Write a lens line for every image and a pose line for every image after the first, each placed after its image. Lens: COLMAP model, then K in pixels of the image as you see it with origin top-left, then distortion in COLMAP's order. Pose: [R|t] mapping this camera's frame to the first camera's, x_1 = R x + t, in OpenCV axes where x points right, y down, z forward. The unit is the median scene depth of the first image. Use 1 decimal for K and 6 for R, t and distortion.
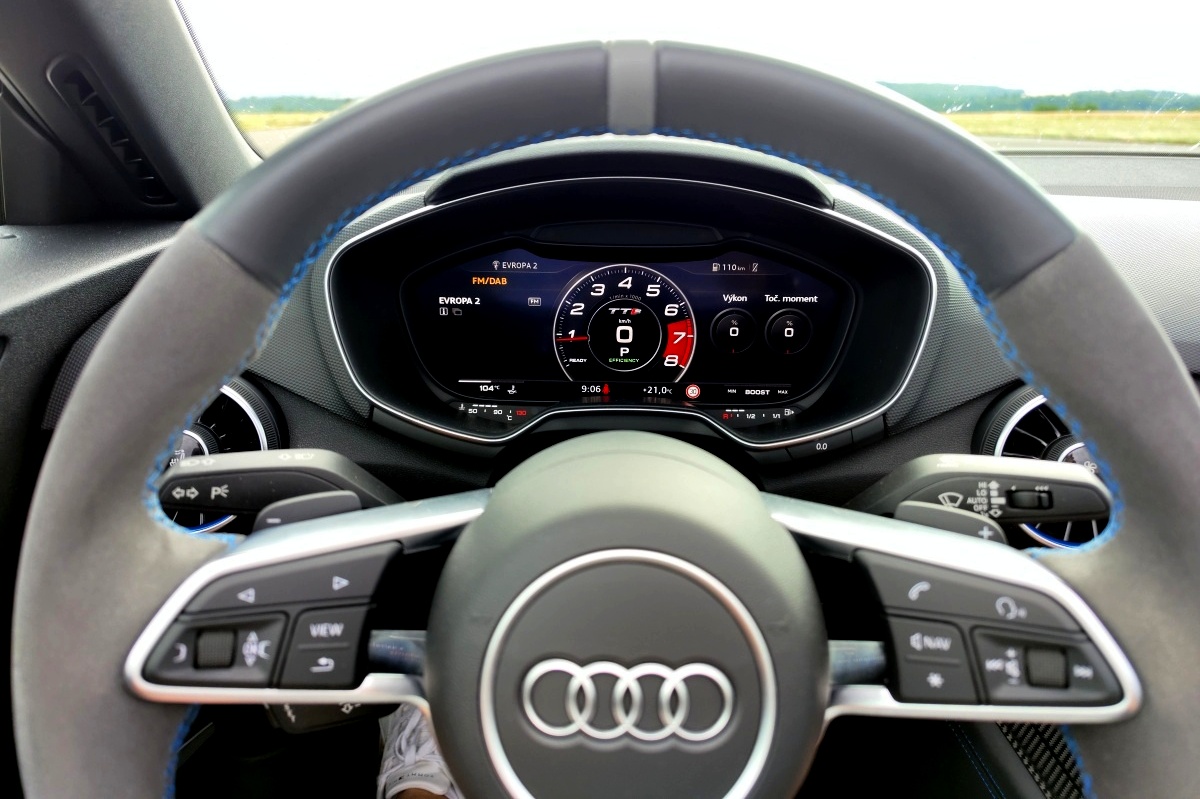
lens RADIAL K [[815.5, 0, 597.8], [0, 815.5, 368.0], [0, 0, 1]] dist [0.006701, 0.182407]
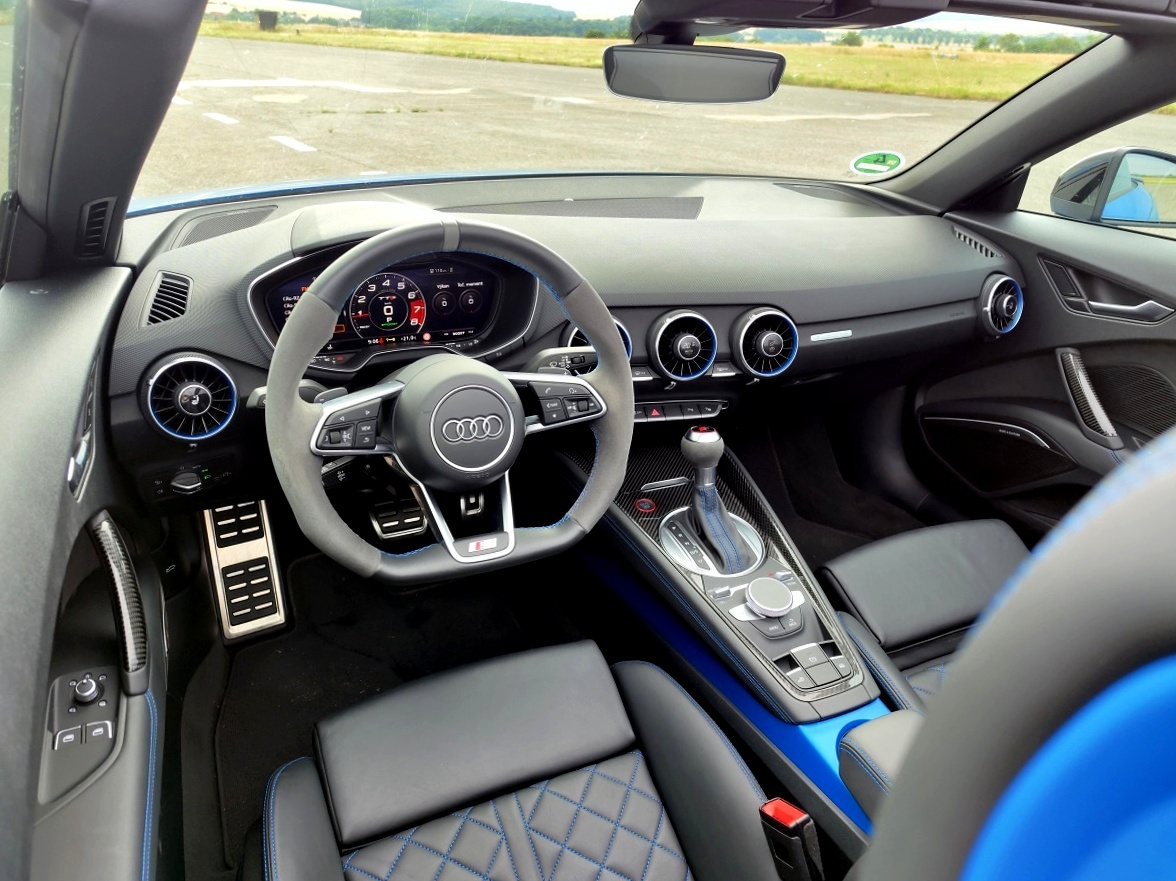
lens RADIAL K [[795.8, 0, 575.9], [0, 795.8, 442.8], [0, 0, 1]] dist [0.025654, -0.047183]
pose [[0.893805, -0.167617, 0.415953, -0.405875], [0.097926, 0.978089, 0.183716, -0.038497], [-0.437633, -0.123473, 0.890636, -0.889364]]
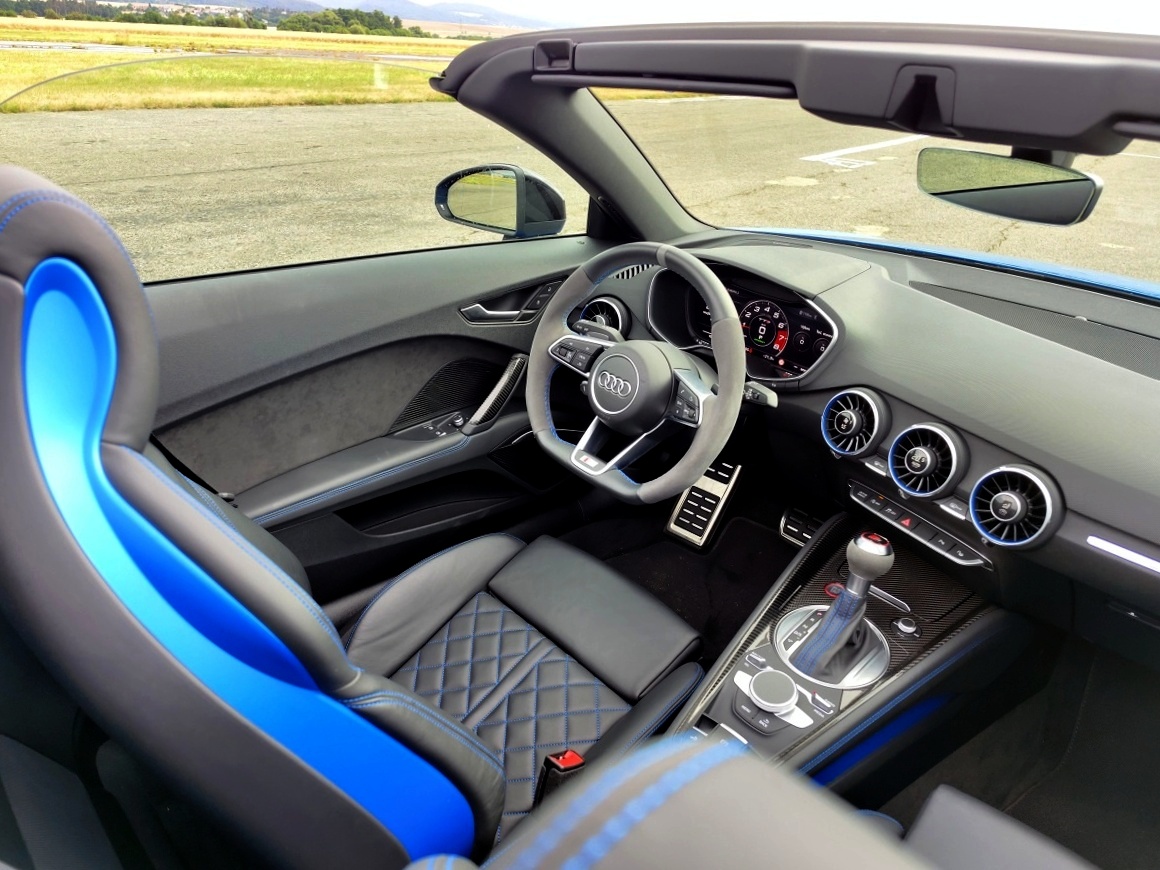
lens RADIAL K [[785.0, 0, 568.0], [0, 785.0, 437.3], [0, 0, 1]] dist [0.025654, -0.047183]
pose [[0.703016, 0.360932, -0.612778, 1.178320], [-0.280691, 0.932512, 0.227233, -0.114433], [0.653438, 0.012253, 0.756881, -1.131350]]
